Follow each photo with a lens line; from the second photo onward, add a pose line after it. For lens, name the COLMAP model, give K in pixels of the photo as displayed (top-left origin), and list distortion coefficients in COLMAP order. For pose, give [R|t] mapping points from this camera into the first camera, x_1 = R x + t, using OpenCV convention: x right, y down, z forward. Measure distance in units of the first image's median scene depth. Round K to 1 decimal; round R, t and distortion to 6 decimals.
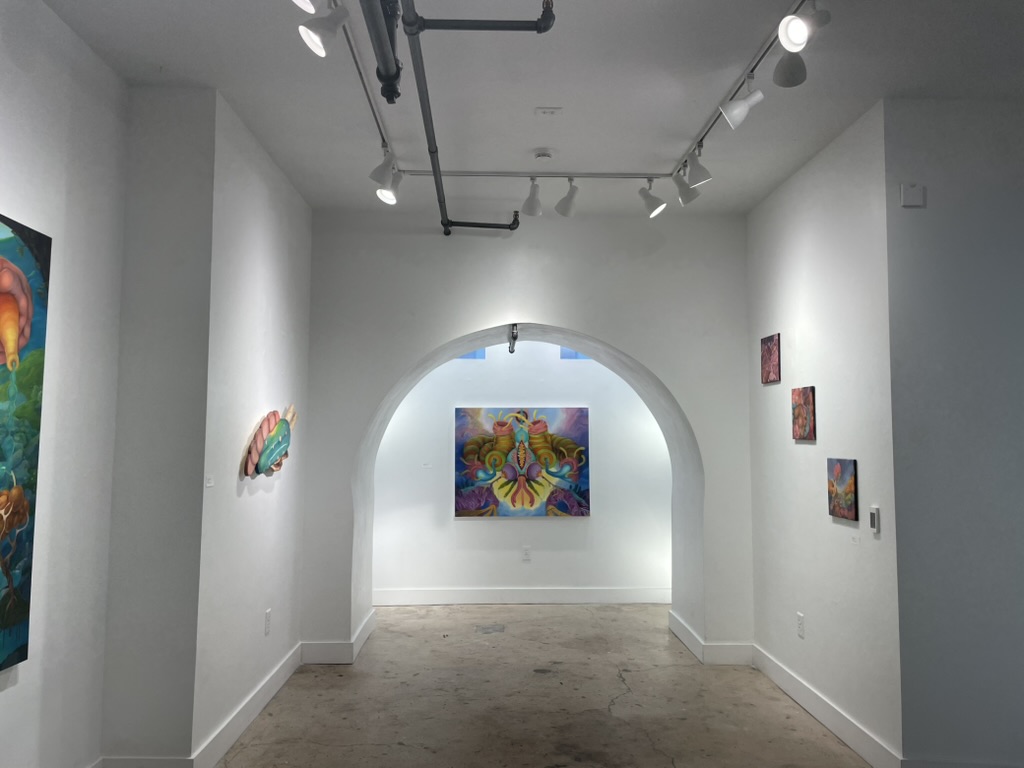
lens RADIAL K [[781.2, 0, 511.4], [0, 781.2, 379.2], [0, 0, 1]] dist [0.081997, -0.115648]
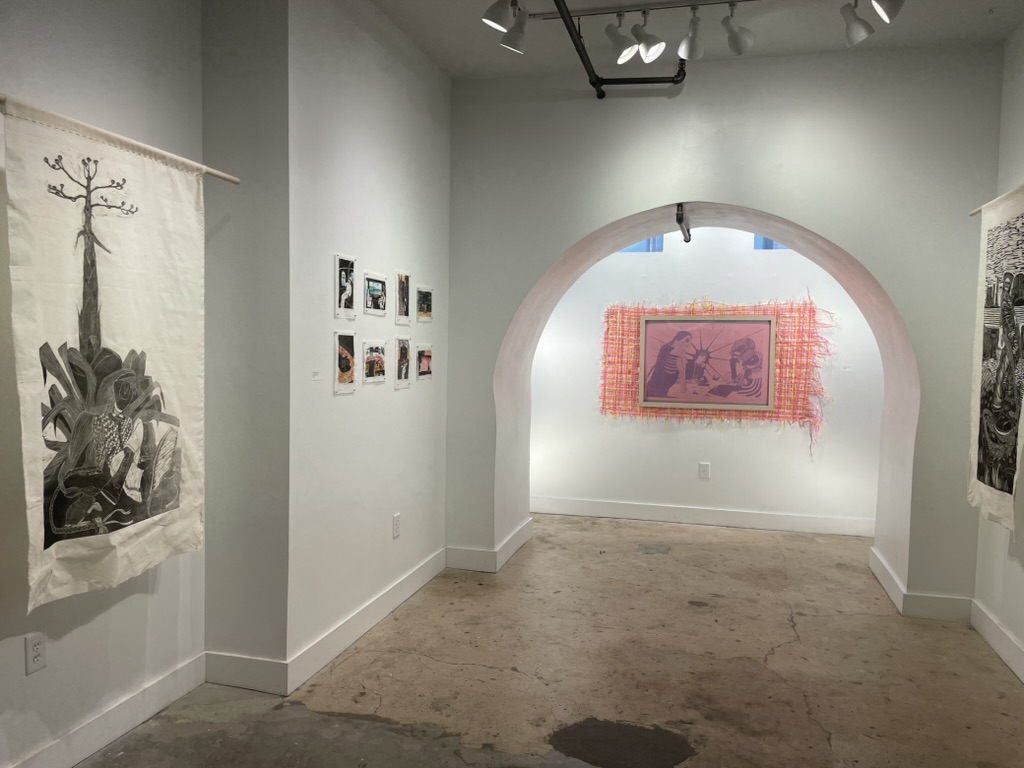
lens RADIAL K [[781.2, 0, 513.2], [0, 781.2, 390.3], [0, 0, 1]] dist [0.081997, -0.115648]
pose [[0.959784, 0.032405, -0.278862, 0.081100], [0.005241, 0.991075, 0.133206, 0.015439], [0.280690, -0.129311, 0.951048, 0.137852]]
